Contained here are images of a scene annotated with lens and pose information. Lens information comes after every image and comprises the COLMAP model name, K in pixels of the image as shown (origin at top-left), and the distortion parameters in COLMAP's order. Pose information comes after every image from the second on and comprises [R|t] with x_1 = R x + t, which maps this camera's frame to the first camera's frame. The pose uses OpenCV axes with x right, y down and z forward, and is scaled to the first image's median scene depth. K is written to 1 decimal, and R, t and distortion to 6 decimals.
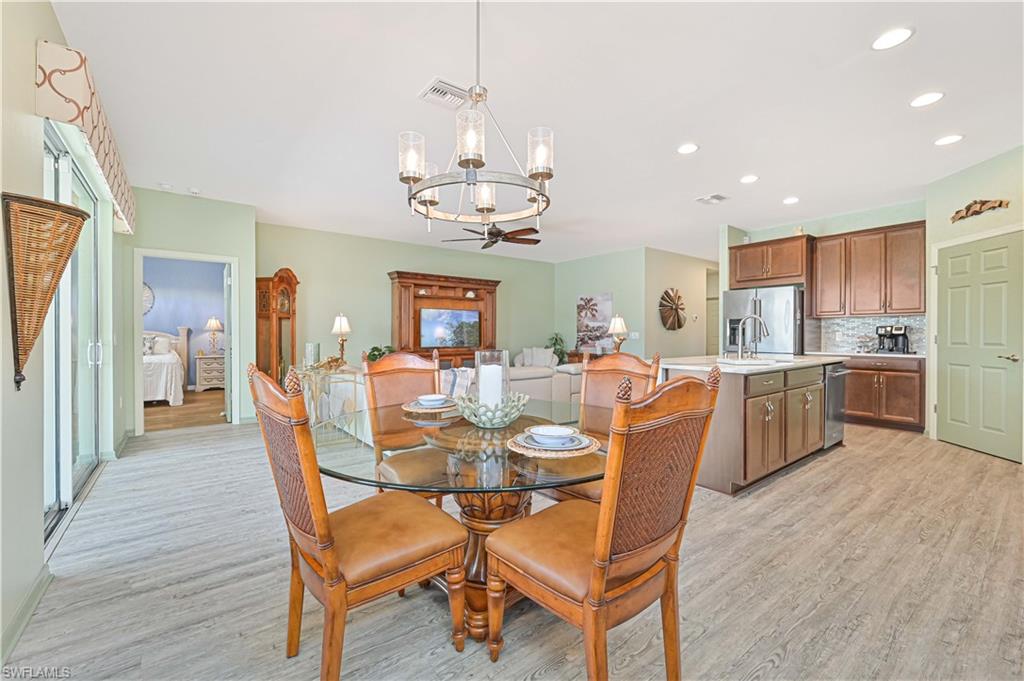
lens RADIAL K [[422.5, 0, 512.9], [0, 422.5, 338.0], [0, 0, 1]] dist [-0.000417, 0.000129]
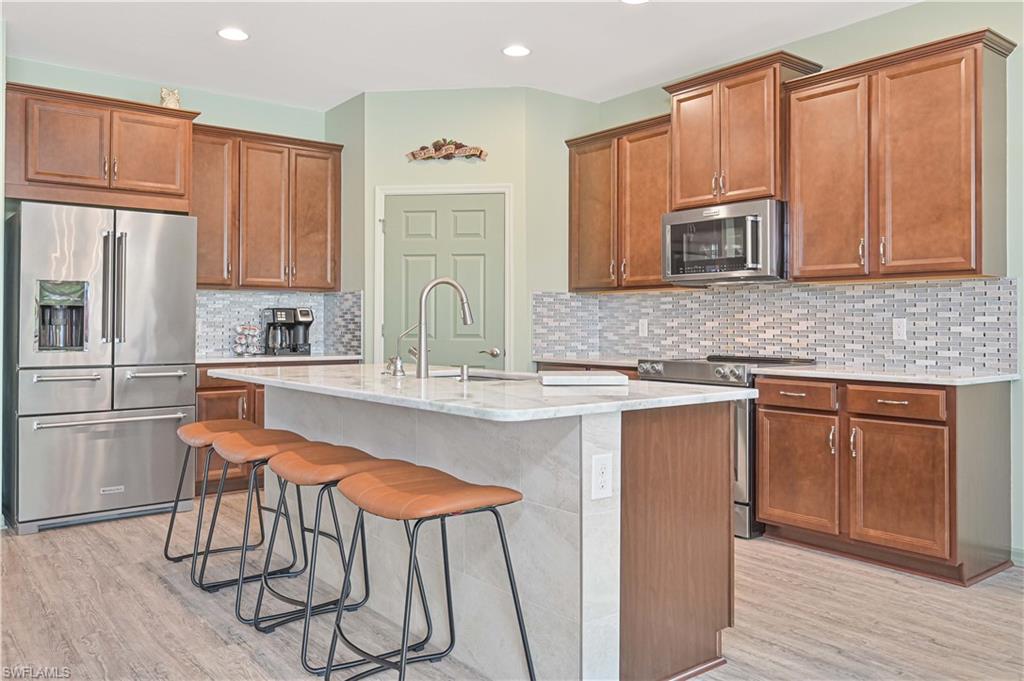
lens RADIAL K [[792.9, 0, 512.6], [0, 792.9, 310.3], [0, 0, 1]] dist [-0.006329, -0.000176]
pose [[-0.007178, 0.019605, 0.999782, -0.182714], [0.007815, 0.999778, -0.019549, -0.001395], [-0.999944, 0.007673, -0.007329, 0.605472]]
